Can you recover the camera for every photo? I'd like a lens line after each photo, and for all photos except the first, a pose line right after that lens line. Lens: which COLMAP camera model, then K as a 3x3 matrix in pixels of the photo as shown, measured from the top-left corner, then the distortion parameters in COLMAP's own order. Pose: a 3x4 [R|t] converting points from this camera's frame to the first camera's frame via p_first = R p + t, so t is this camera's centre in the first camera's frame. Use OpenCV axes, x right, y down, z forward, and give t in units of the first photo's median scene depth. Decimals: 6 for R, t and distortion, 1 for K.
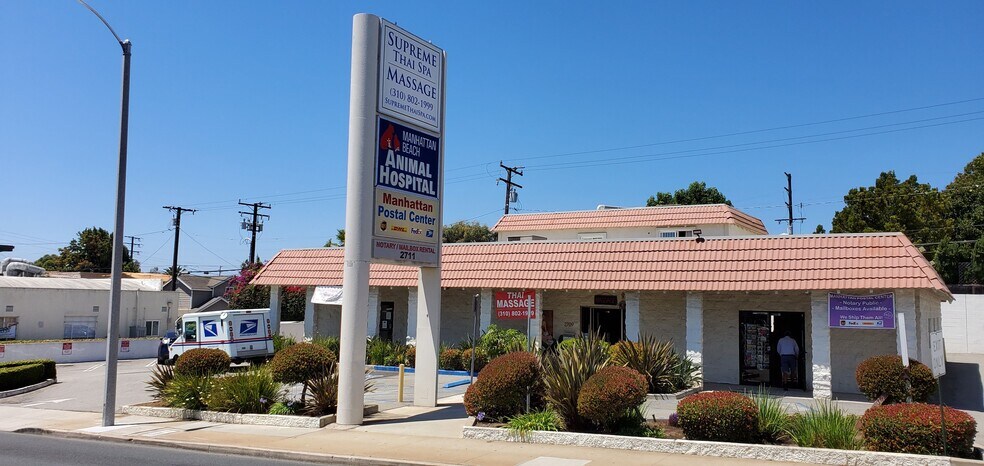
lens RADIAL K [[758.8, 0, 502.4], [0, 758.8, 233.7], [0, 0, 1]] dist [0.068847, -0.058283]
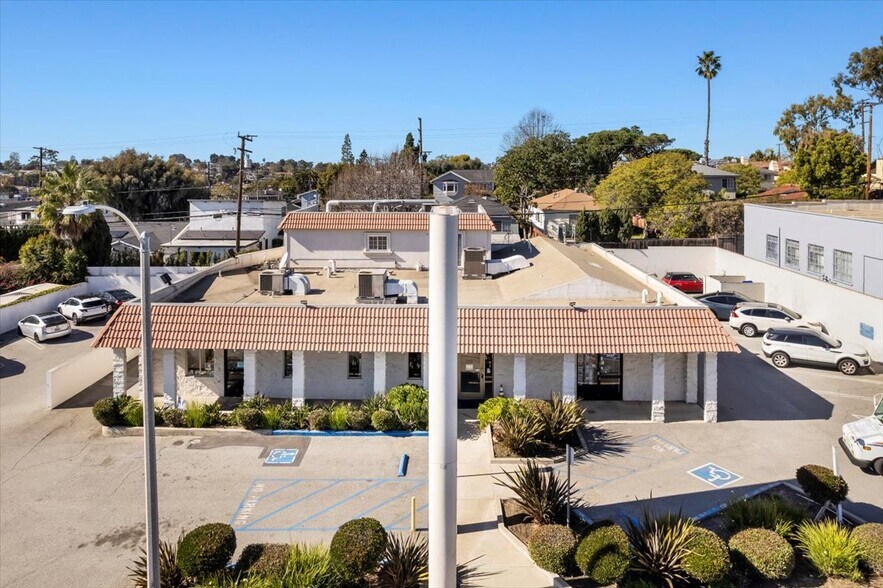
lens RADIAL K [[598.0, 0, 443.5], [0, 598.0, 171.6], [0, 0, 1]] dist [-0.031336, 0.005754]
pose [[0.864368, -0.023180, 0.502325, -0.508784], [-0.032157, 0.994345, 0.101217, -0.374321], [-0.501831, -0.103642, 0.858734, 0.311114]]
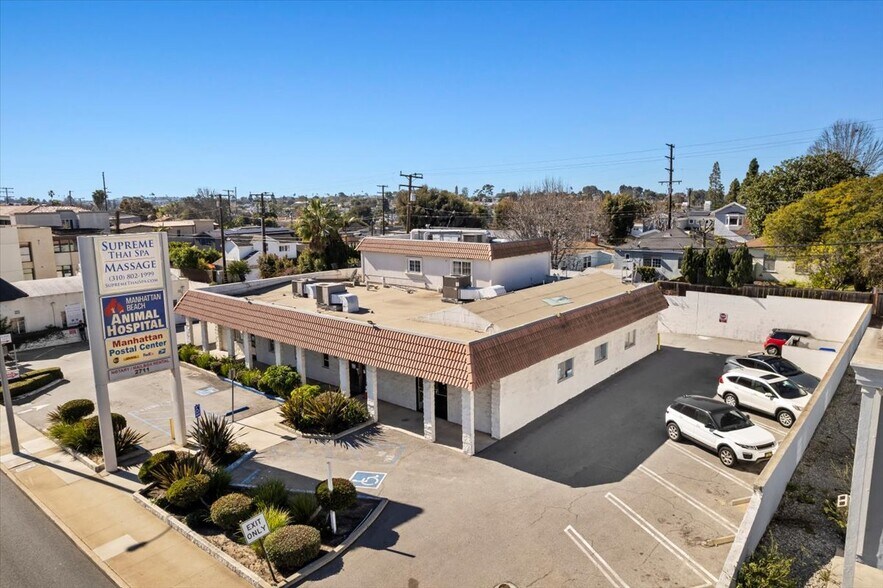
lens RADIAL K [[577.8, 0, 441.6], [0, 577.8, 289.4], [0, 0, 1]] dist [-0.059157, 0.046748]
pose [[0.984510, -0.008627, -0.175116, 0.689061], [0.051400, 0.969105, 0.241232, -0.382039], [0.167625, -0.246496, 0.954537, -0.034944]]
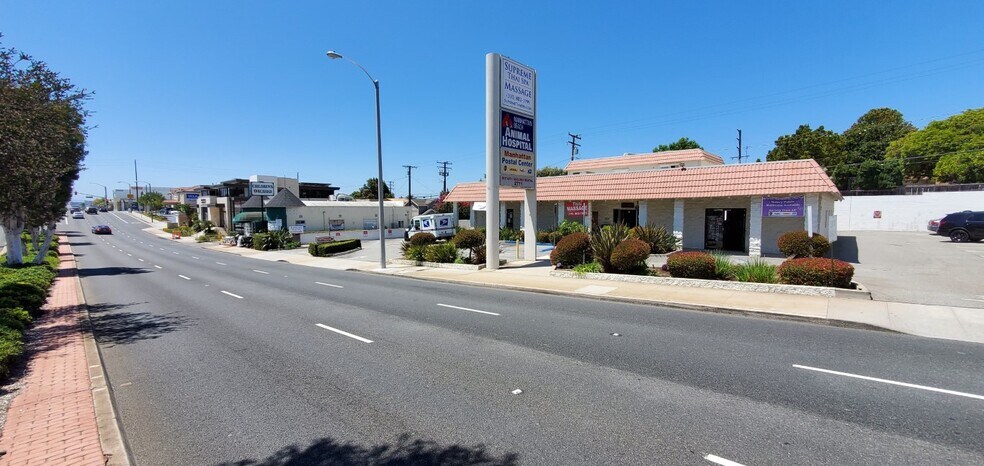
lens RADIAL K [[389.7, 0, 492.0], [0, 389.7, 233.0], [0, 0, 1]] dist [0.008970, -0.000477]
pose [[0.979719, -0.012479, -0.199988, 0.004332], [0.042089, 0.988609, 0.144499, 0.006836], [0.195906, -0.149986, 0.969085, 0.016288]]
